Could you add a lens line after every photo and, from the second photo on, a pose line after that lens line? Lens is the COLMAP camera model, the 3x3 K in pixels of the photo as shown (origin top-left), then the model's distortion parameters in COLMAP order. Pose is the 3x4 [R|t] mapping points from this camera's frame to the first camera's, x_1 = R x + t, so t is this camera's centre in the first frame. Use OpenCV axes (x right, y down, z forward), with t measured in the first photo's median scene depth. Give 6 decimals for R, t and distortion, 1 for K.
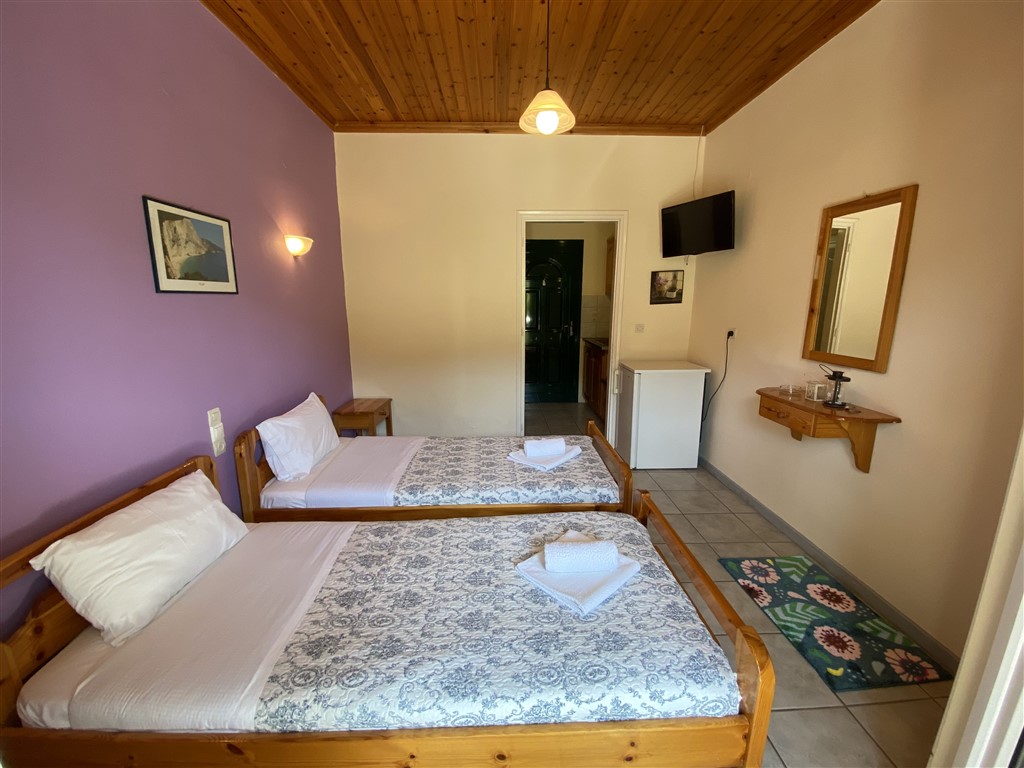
lens RADIAL K [[413.7, 0, 515.1], [0, 413.7, 380.6], [0, 0, 1]] dist [0.019693, -0.021194]
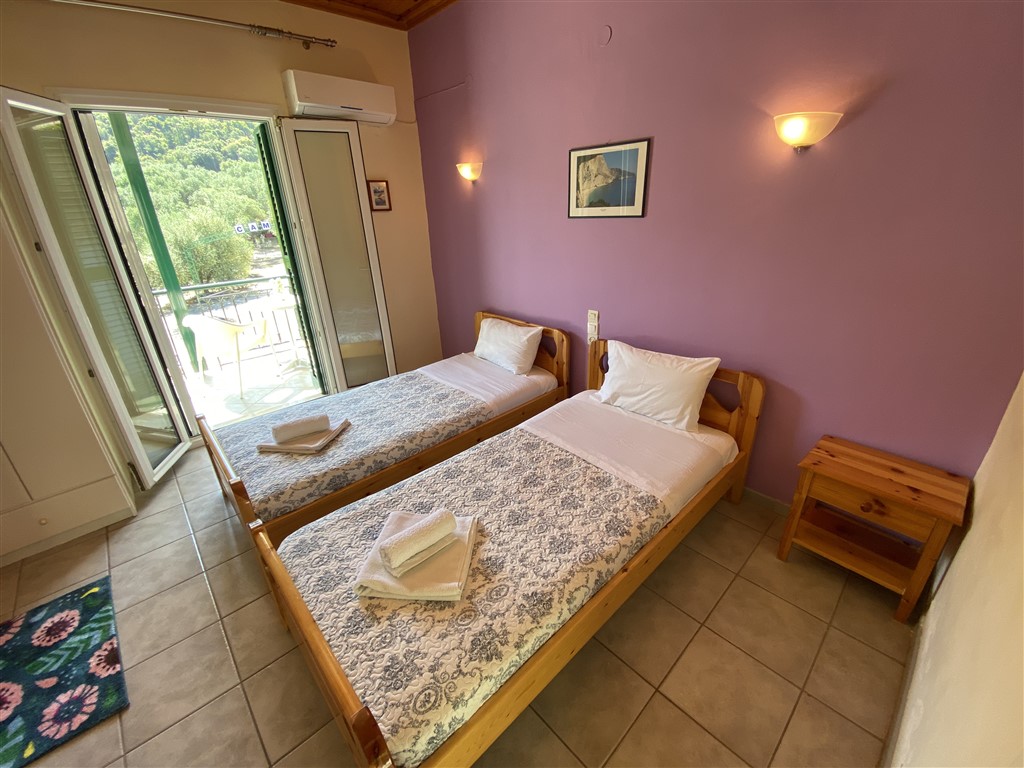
lens RADIAL K [[413.7, 0, 515.1], [0, 413.7, 380.6], [0, 0, 1]] dist [0.019693, -0.021194]
pose [[-0.748196, 0.279299, -0.601826, 0.357995], [-0.095466, 0.852320, 0.514234, -0.436333], [0.656574, 0.442202, -0.611039, 1.929807]]
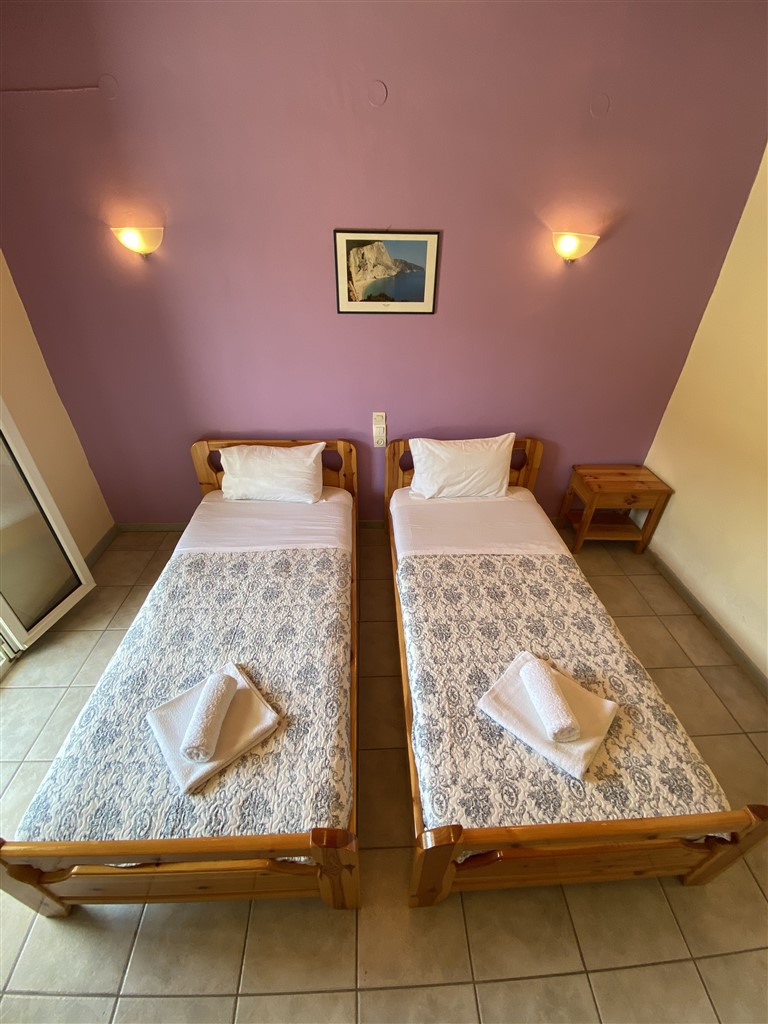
lens RADIAL K [[413.7, 0, 384.0], [0, 413.7, 512.0], [0, 0, 1]] dist [0.019693, -0.021194]
pose [[0.013525, 0.560888, -0.827781, 0.556707], [-0.203840, 0.812019, 0.546878, -0.419987], [0.978911, 0.161338, 0.125314, 1.003078]]
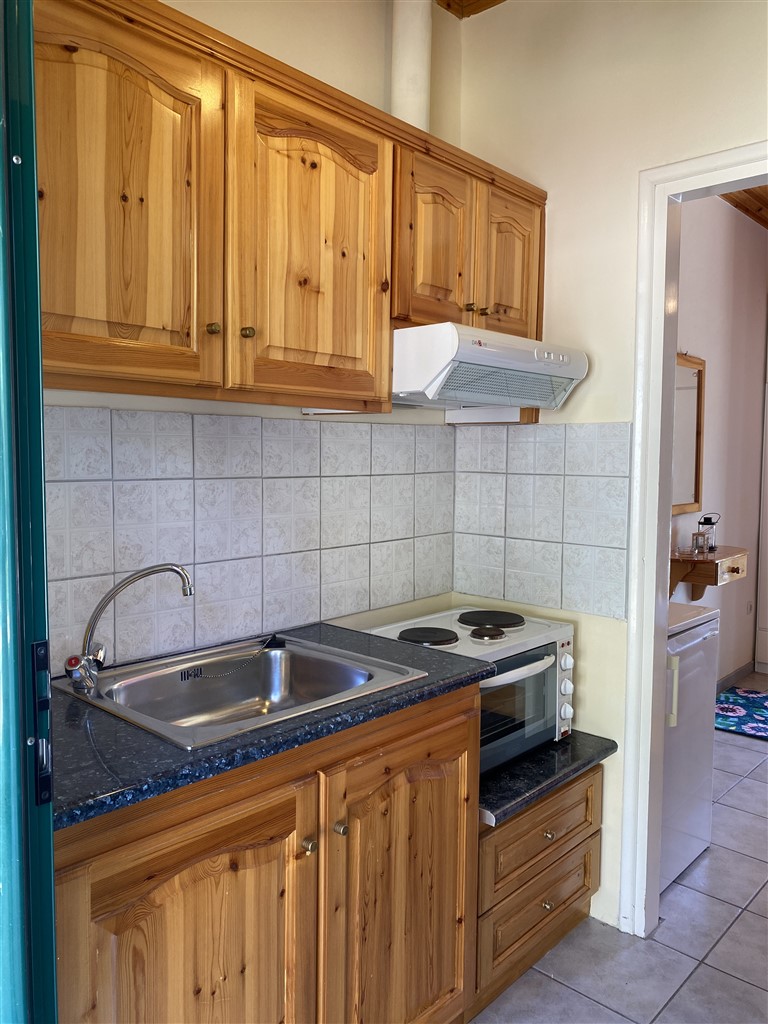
lens RADIAL K [[781.2, 0, 384.0], [0, 781.2, 512.0], [0, 0, 1]] dist [0.029636, -0.011068]
pose [[-0.714001, -0.064816, 0.697138, -0.030006], [0.119904, 0.969676, 0.212960, -0.627025], [-0.689801, 0.235643, -0.684578, 3.286298]]
